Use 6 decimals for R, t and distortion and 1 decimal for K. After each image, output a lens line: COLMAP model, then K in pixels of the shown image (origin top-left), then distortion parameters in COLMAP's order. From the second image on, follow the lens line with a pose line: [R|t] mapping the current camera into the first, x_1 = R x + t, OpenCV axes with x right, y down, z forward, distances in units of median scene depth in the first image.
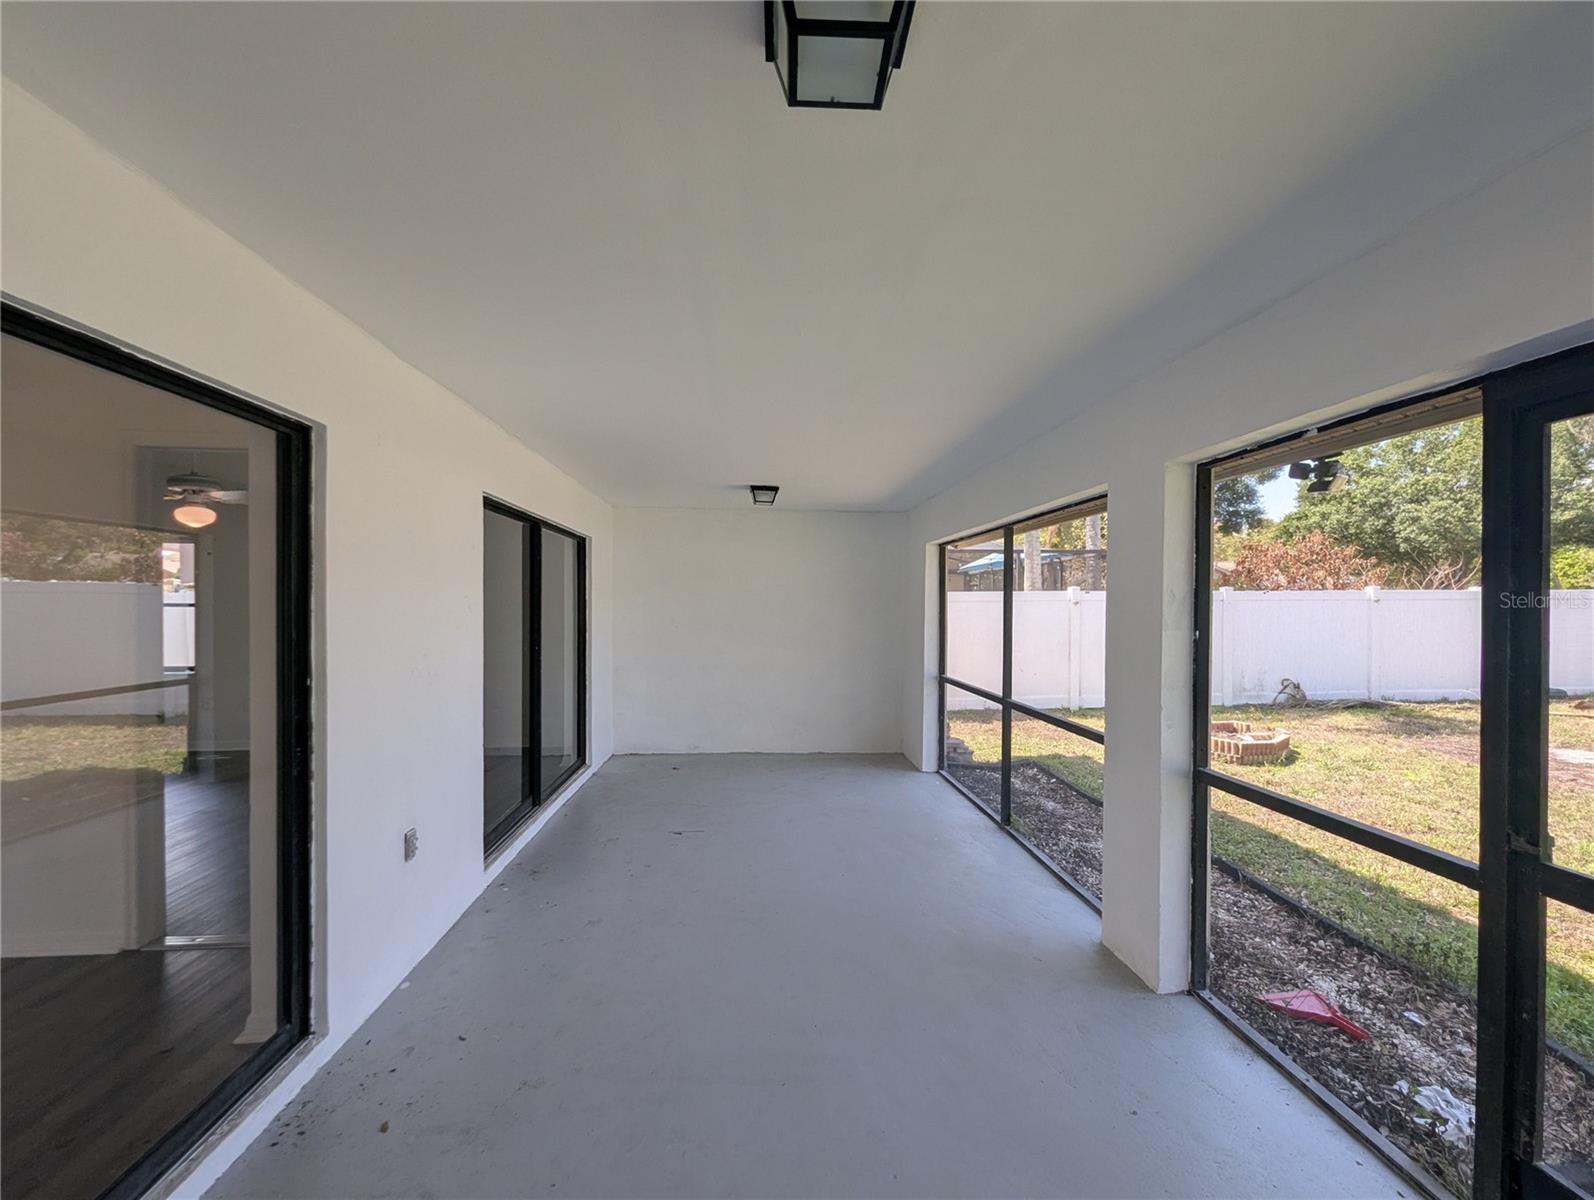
lens RADIAL K [[657.1, 0, 798.1], [0, 657.1, 607.7], [0, 0, 1]] dist [-0.001956, -0.000221]
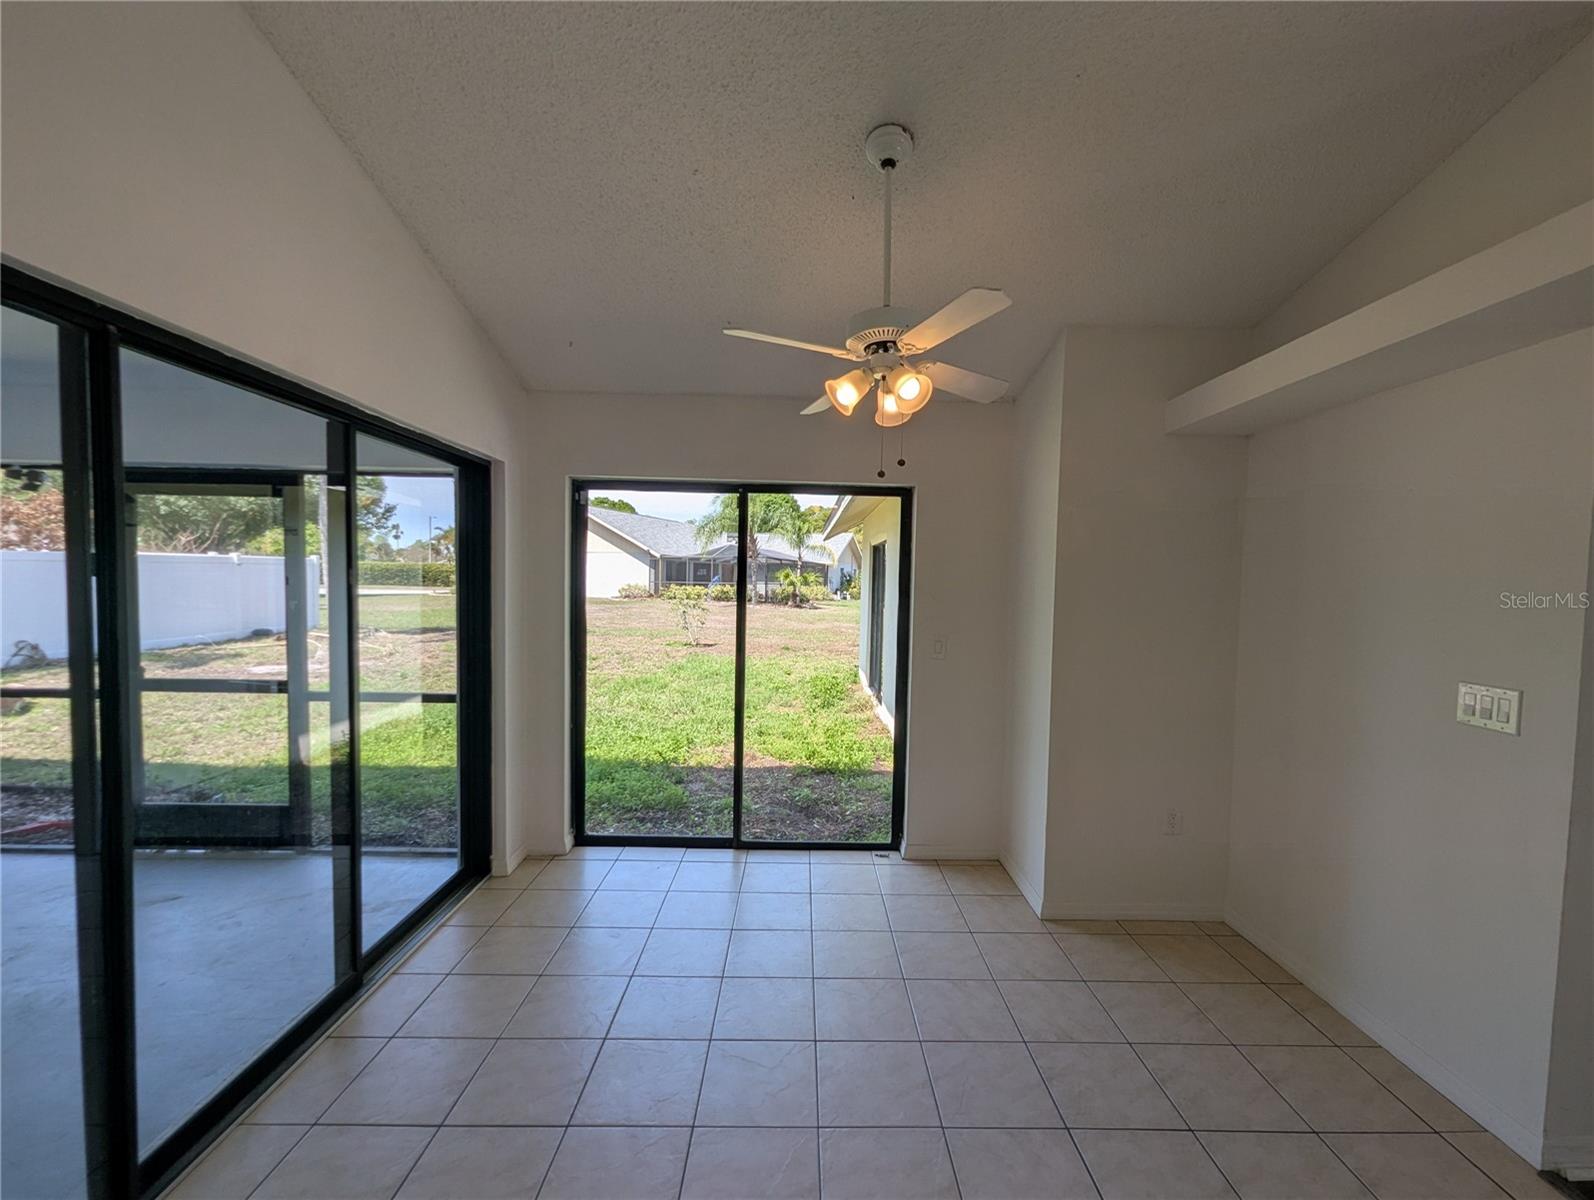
lens RADIAL K [[657.1, 0, 801.1], [0, 657.1, 603.8], [0, 0, 1]] dist [-0.001956, -0.000221]
pose [[0.063305, -0.042877, 0.997073, -0.148718], [-0.011077, 0.998985, 0.043662, -0.001444], [-0.997933, -0.013809, 0.062765, -0.213178]]
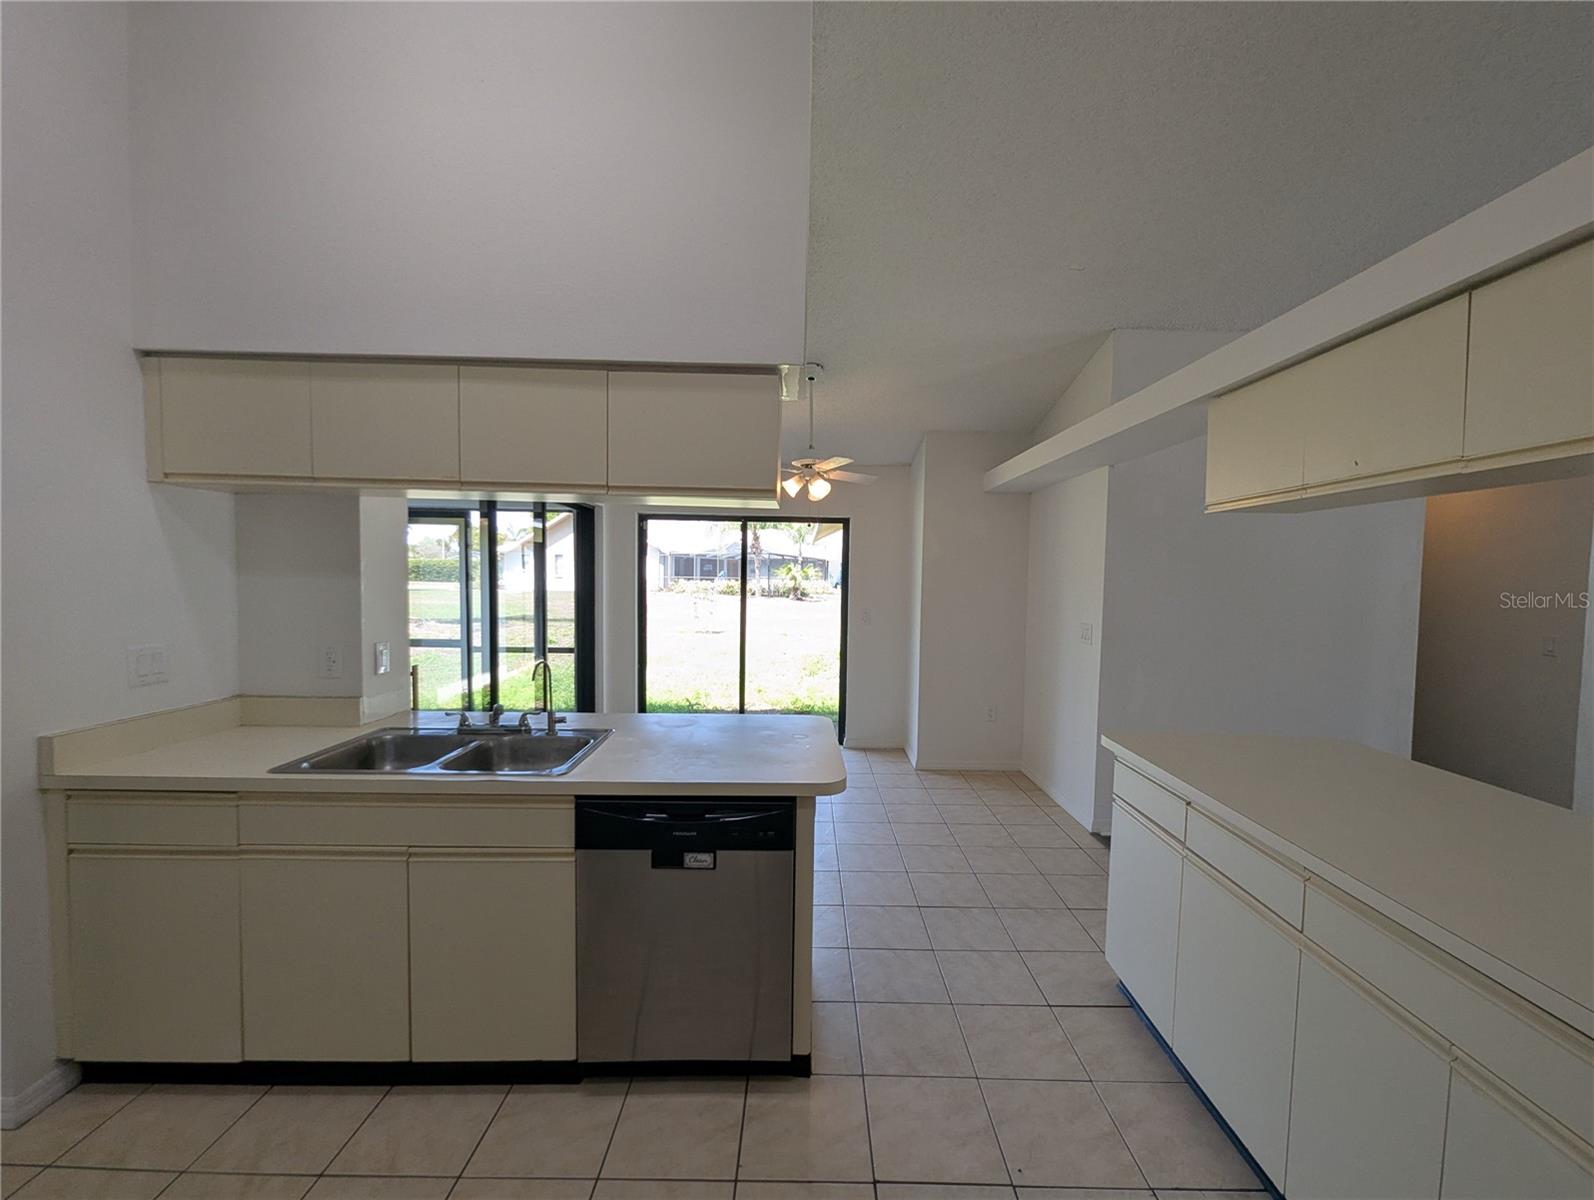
lens RADIAL K [[657.1, 0, 803.0], [0, 657.1, 606.5], [0, 0, 1]] dist [-0.001956, -0.000221]
pose [[0.066835, -0.055476, 0.996221, -0.413155], [-0.007986, 0.998391, 0.056132, -0.004825], [-0.997732, -0.011708, 0.066285, -0.256630]]
